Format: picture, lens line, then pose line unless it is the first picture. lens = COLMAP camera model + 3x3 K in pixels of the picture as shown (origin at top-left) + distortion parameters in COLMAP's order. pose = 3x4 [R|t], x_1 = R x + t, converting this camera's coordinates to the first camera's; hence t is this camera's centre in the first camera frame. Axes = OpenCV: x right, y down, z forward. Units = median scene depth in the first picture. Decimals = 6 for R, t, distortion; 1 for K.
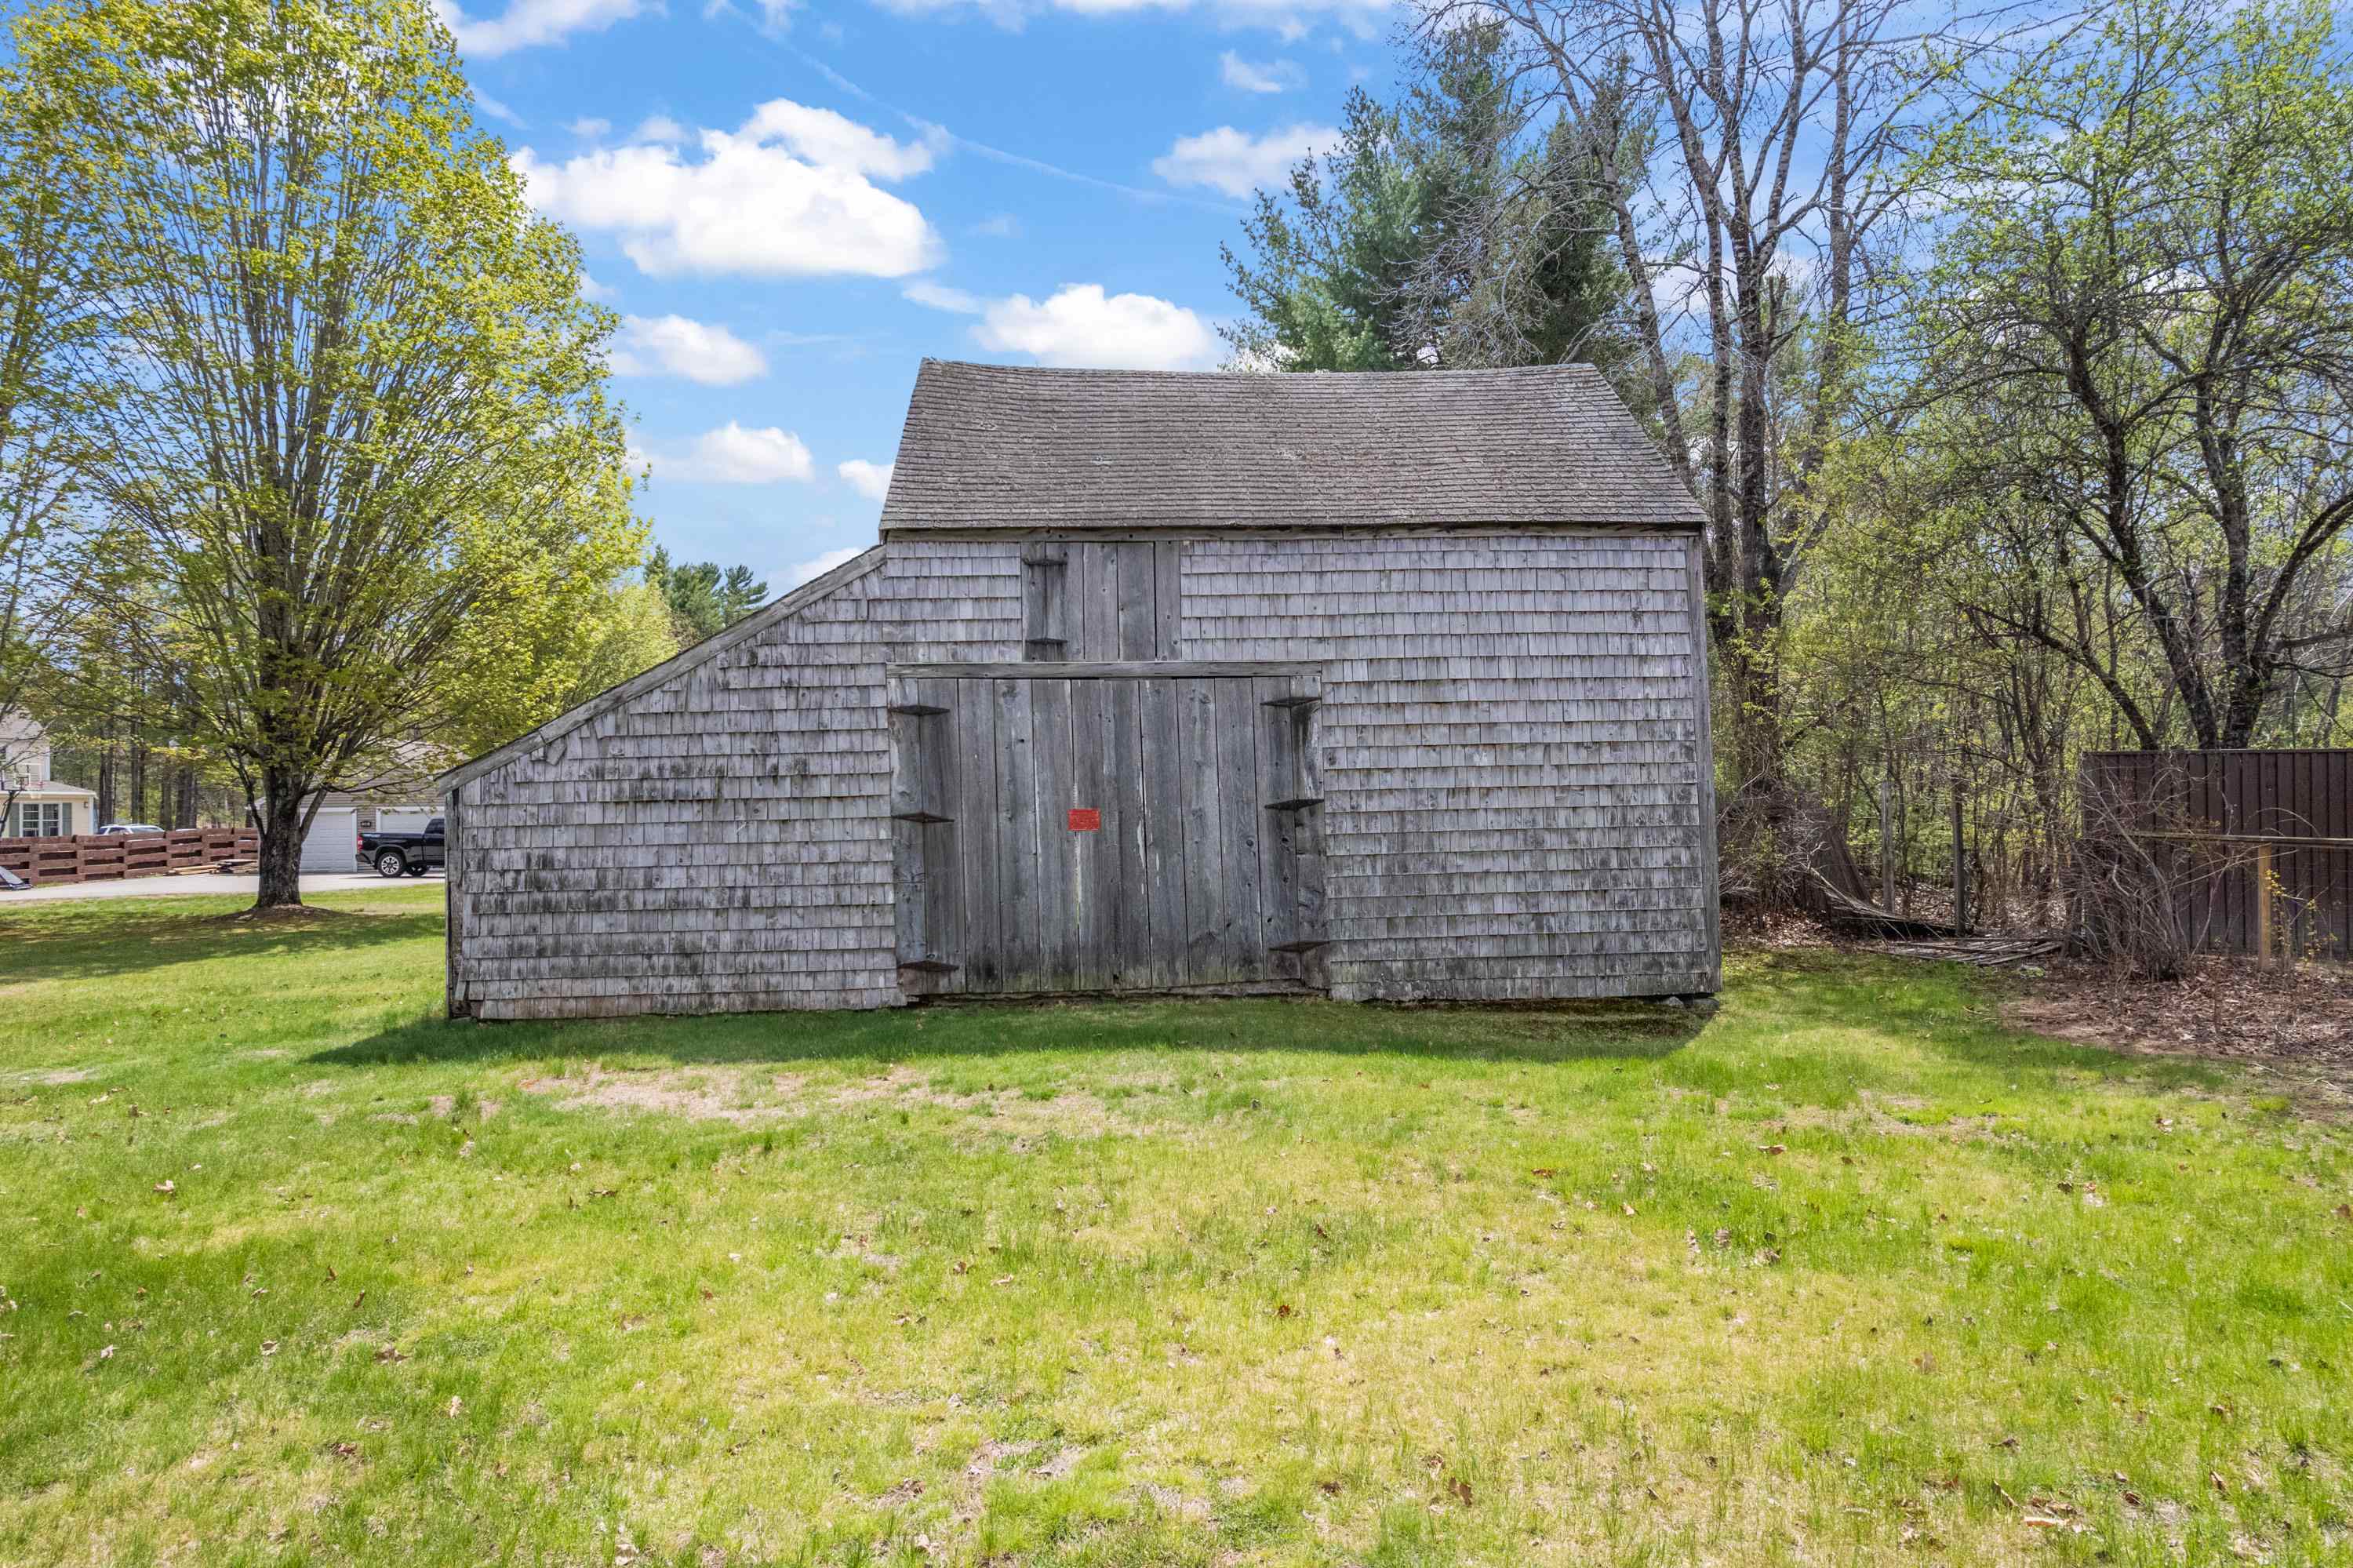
lens RADIAL K [[1502.6, 0, 1162.6], [0, 1502.6, 793.3], [0, 0, 1]] dist [-0.039563, 0.011550]
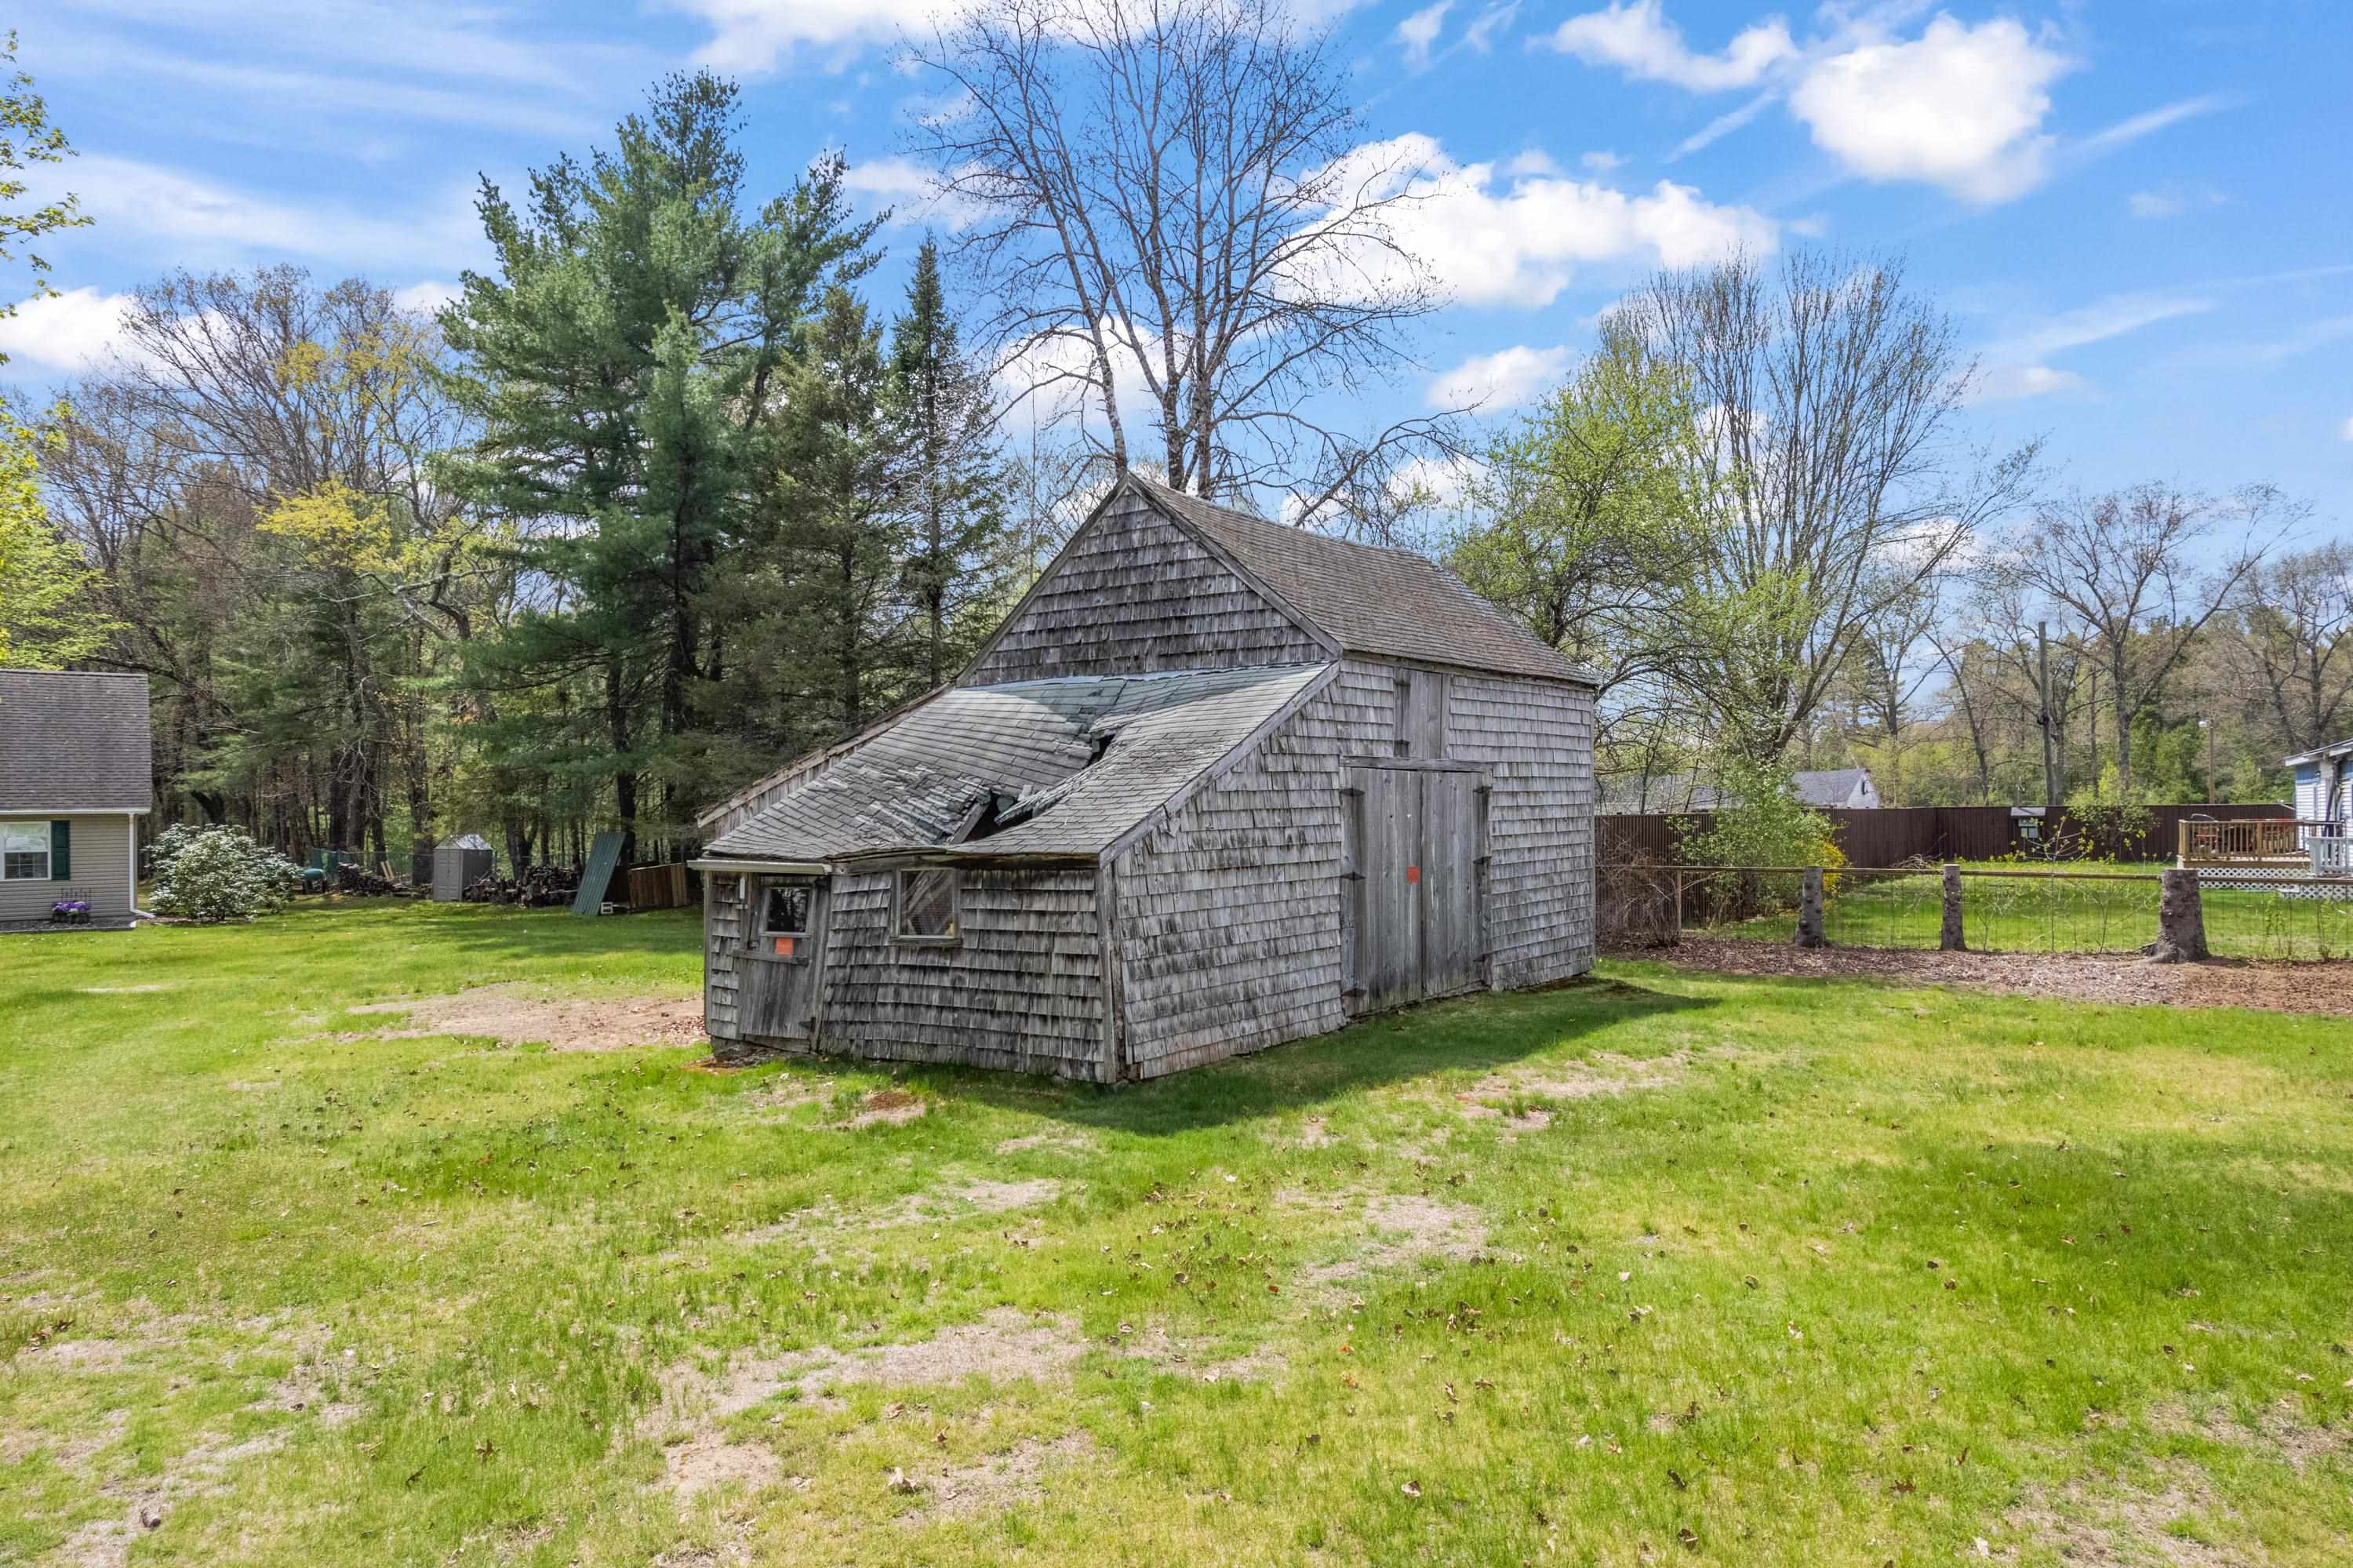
lens RADIAL K [[1502.6, 0, 1171.4], [0, 1502.6, 790.7], [0, 0, 1]] dist [-0.039563, 0.011550]
pose [[0.653546, 0.016396, 0.756709, -1.229787], [0.000010, 0.999765, -0.021670, -0.028857], [-0.756886, 0.014170, 0.653393, 0.282136]]
